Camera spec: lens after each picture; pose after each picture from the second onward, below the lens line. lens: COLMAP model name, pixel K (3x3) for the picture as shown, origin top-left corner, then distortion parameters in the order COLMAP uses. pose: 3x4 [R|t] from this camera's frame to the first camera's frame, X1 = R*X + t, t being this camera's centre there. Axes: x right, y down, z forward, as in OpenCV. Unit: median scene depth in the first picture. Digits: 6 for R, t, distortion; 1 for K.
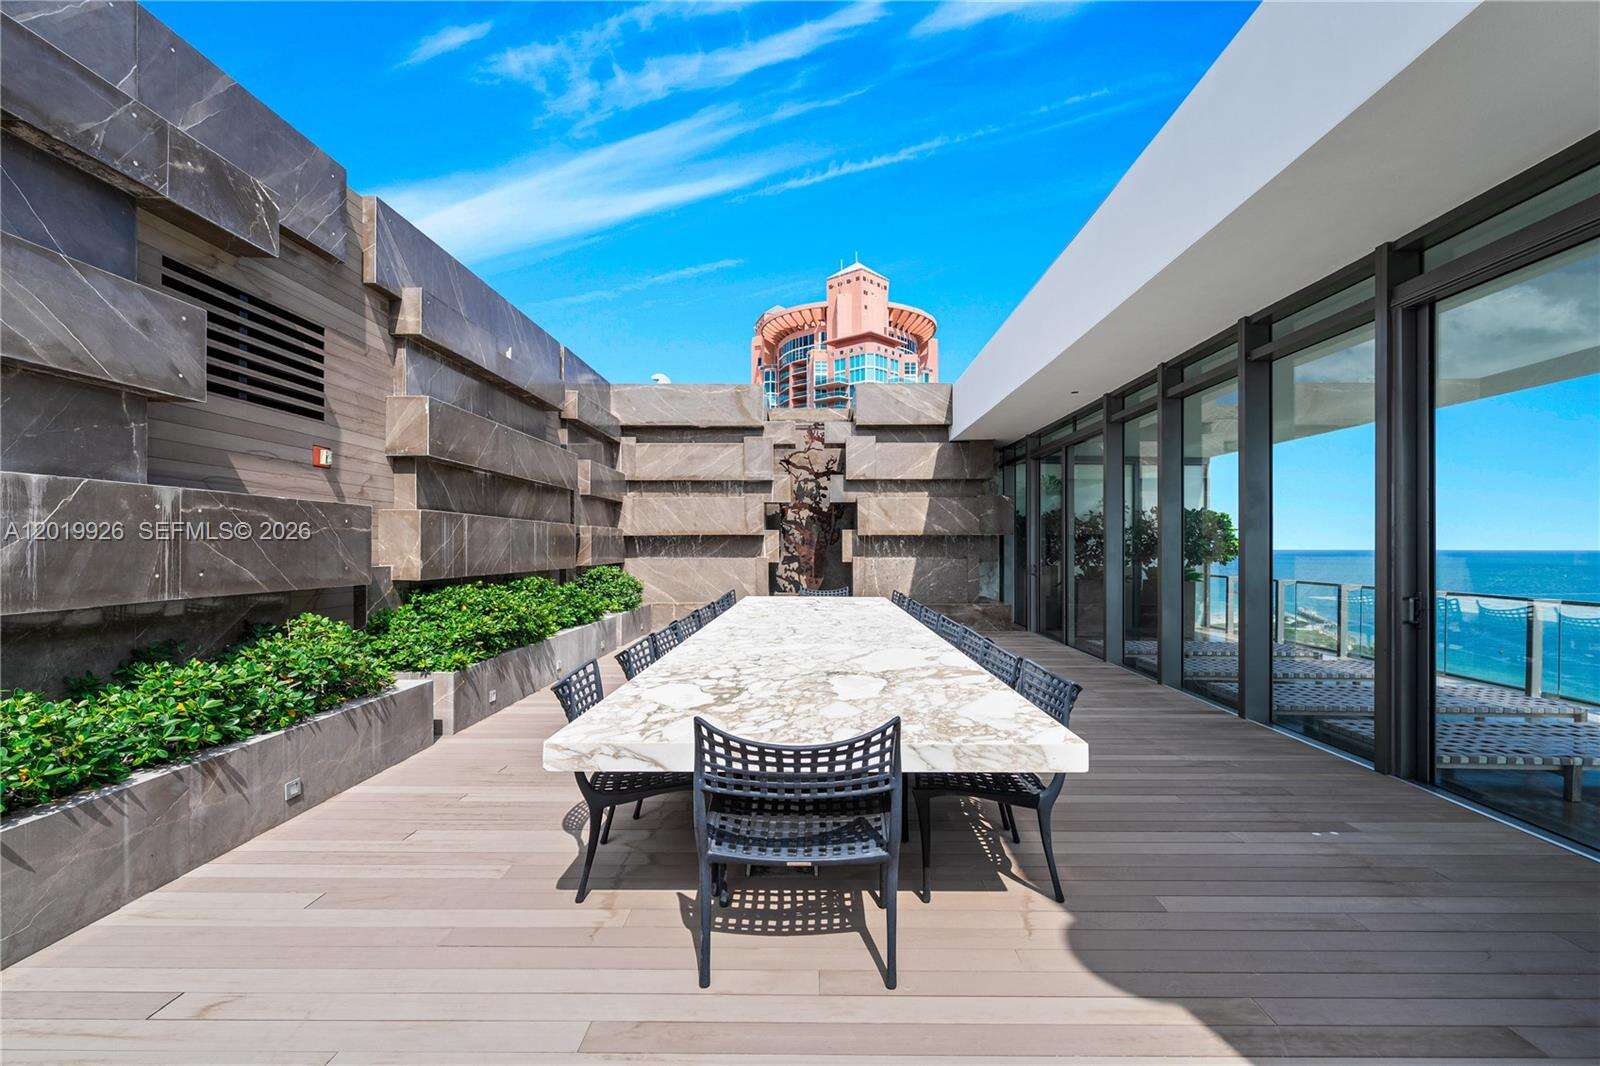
lens RADIAL K [[592.1, 0, 805.3], [0, 592.1, 539.9], [0, 0, 1]] dist [0.000441, -0.000381]
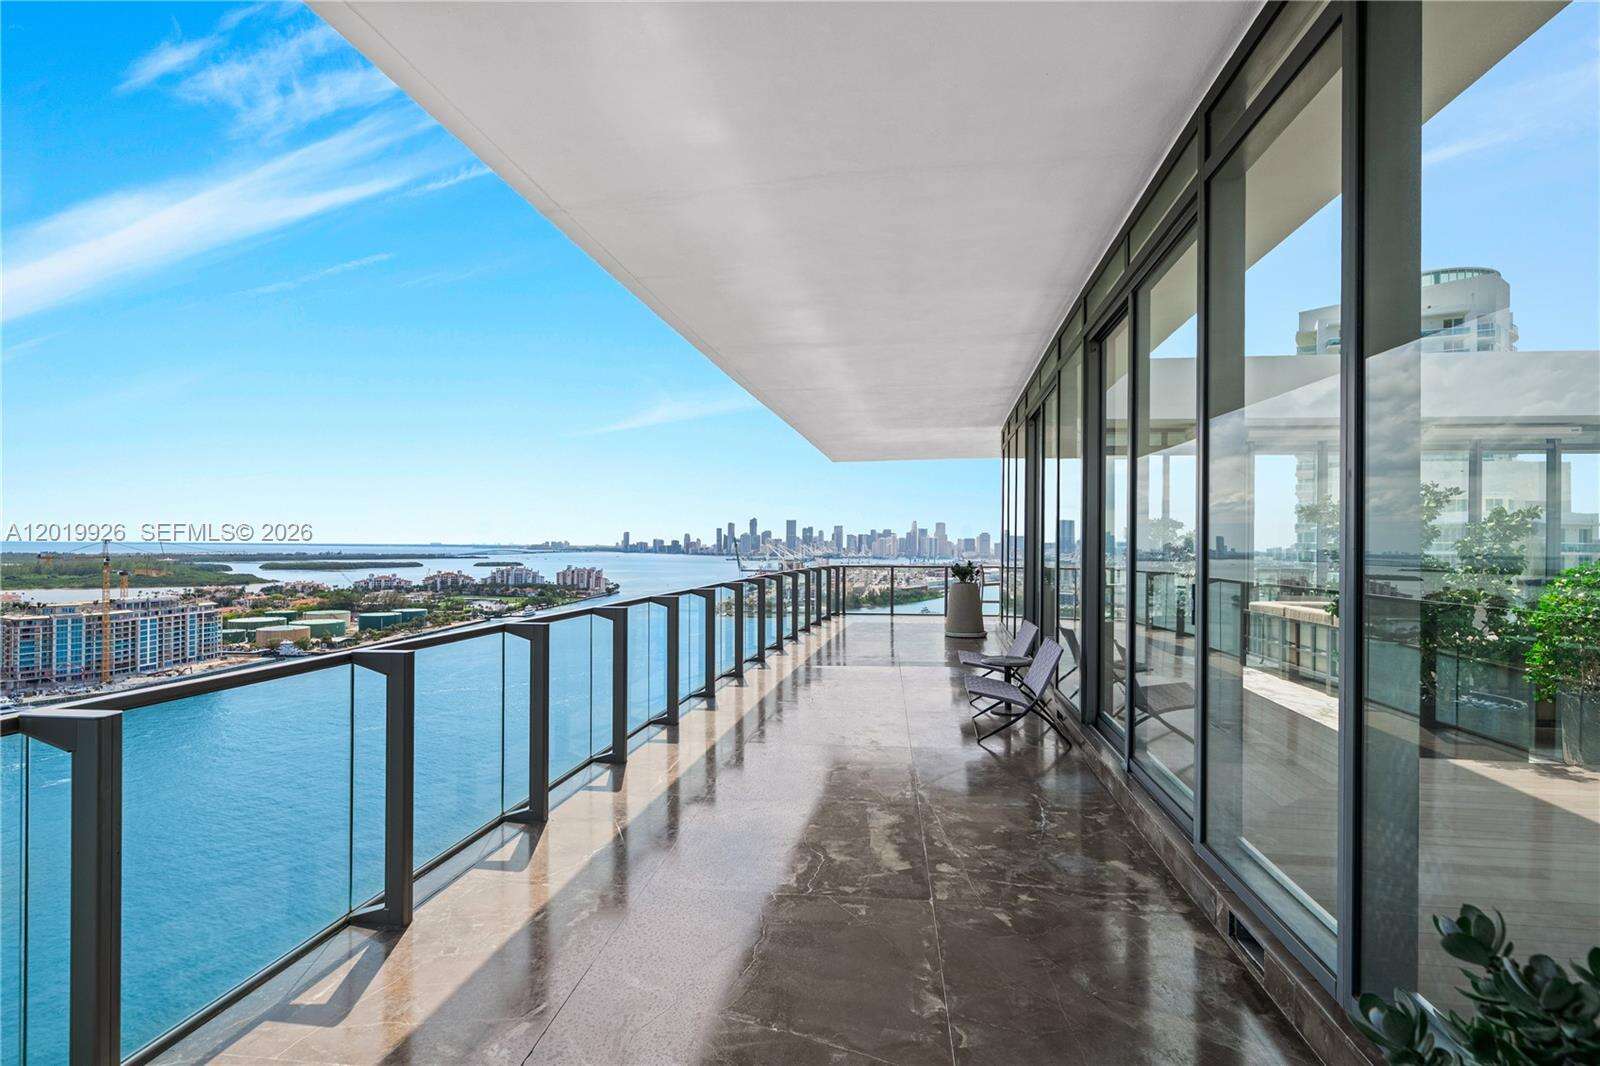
lens RADIAL K [[794.7, 0, 803.7], [0, 794.7, 542.5], [0, 0, 1]] dist [-0.002623, 0.002180]
pose [[0.995646, 0.014167, -0.092134, 0.798007], [-0.014160, 0.999899, 0.000733, 0.060290], [0.092135, 0.000574, 0.995746, -0.417875]]
